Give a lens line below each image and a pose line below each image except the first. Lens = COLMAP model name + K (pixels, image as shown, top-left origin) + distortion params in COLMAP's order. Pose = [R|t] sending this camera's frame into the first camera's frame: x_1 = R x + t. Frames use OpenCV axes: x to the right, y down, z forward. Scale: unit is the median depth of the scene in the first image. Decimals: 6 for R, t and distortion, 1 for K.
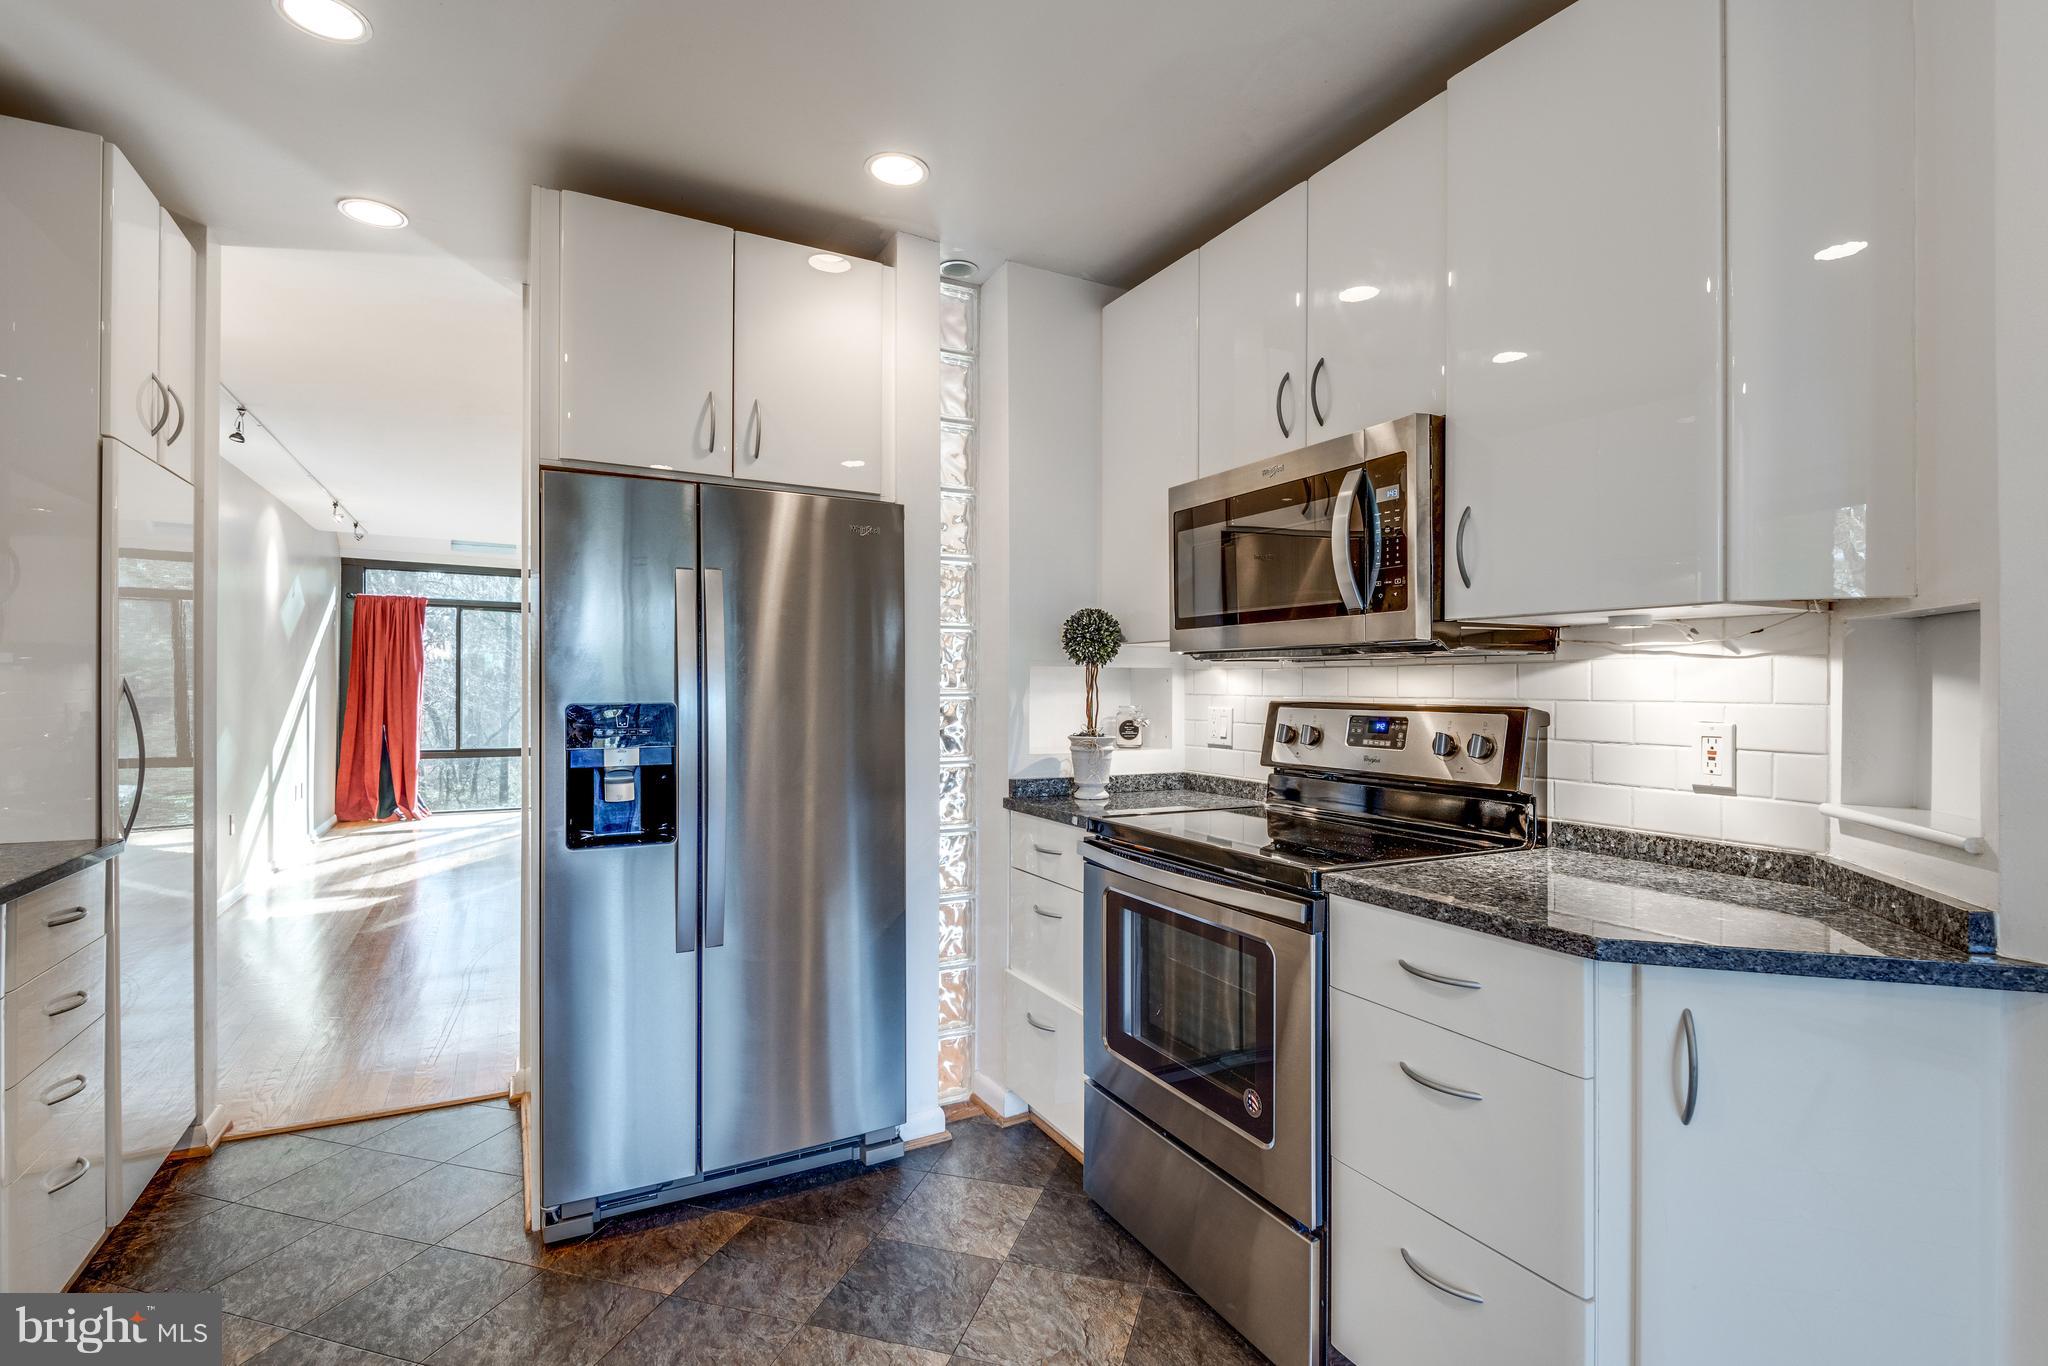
lens RADIAL K [[969.0, 0, 1033.7], [0, 969.0, 683.8], [0, 0, 1]] dist [0.014838, -0.014225]
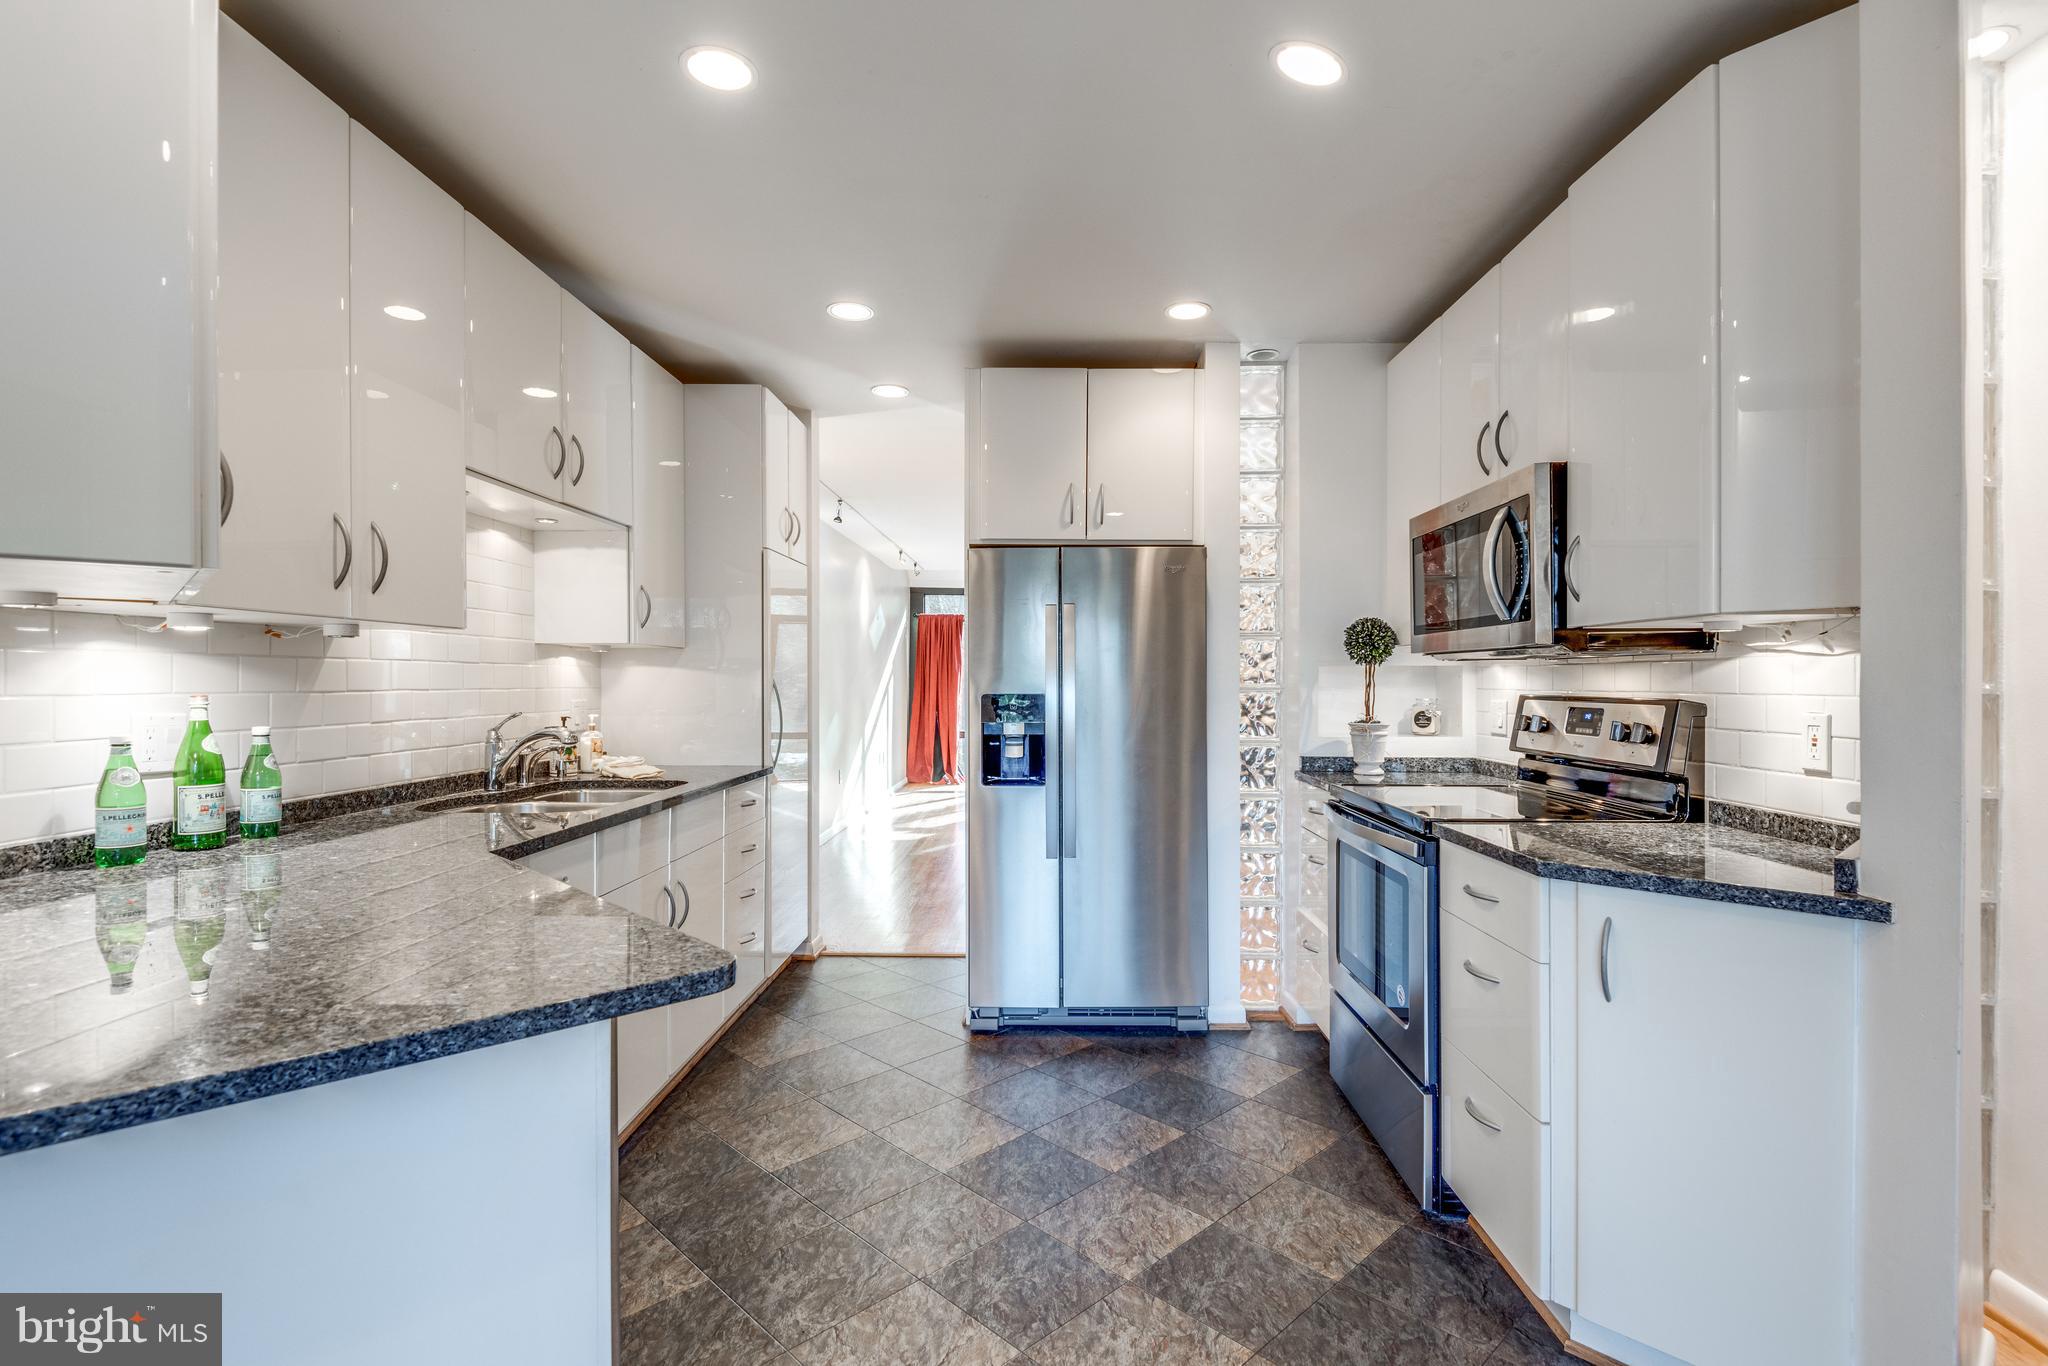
lens RADIAL K [[969.0, 0, 1042.2], [0, 969.0, 680.6], [0, 0, 1]] dist [0.014838, -0.014225]
pose [[0.876093, -0.002947, -0.482133, 0.336689], [0.003566, 0.999994, 0.000368, -0.001104], [0.482128, -0.002042, 0.876098, -0.309065]]
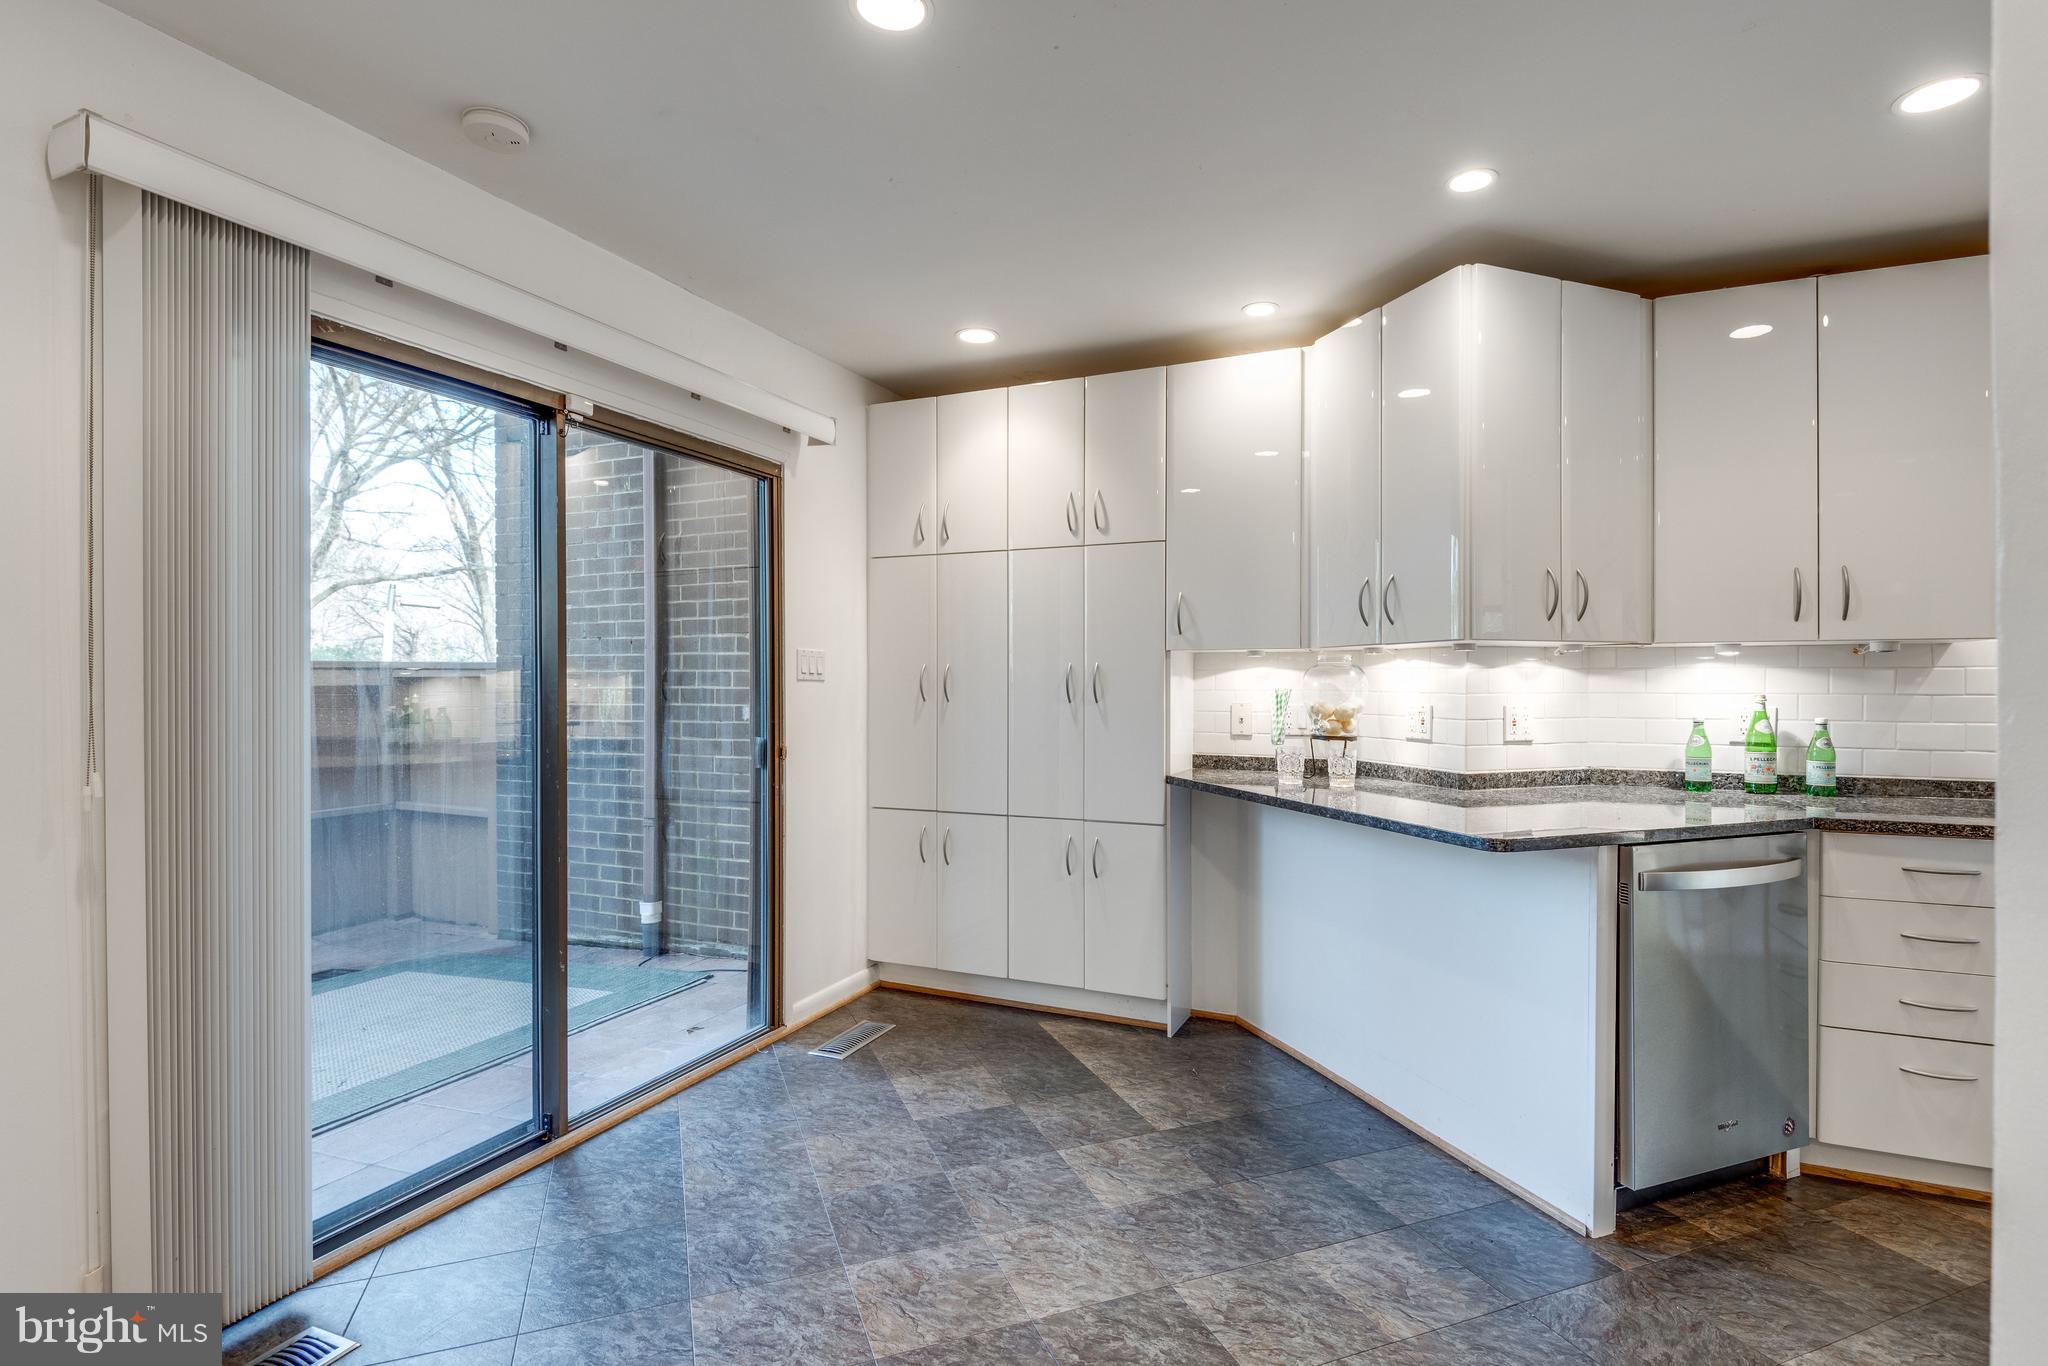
lens RADIAL K [[969.0, 0, 1041.7], [0, 969.0, 683.5], [0, 0, 1]] dist [0.014838, -0.014225]
pose [[-0.788070, -0.000896, -0.615585, 0.833111], [-0.000619, 1.000000, -0.000662, -0.004460], [0.615586, -0.000141, -0.788070, 0.463757]]
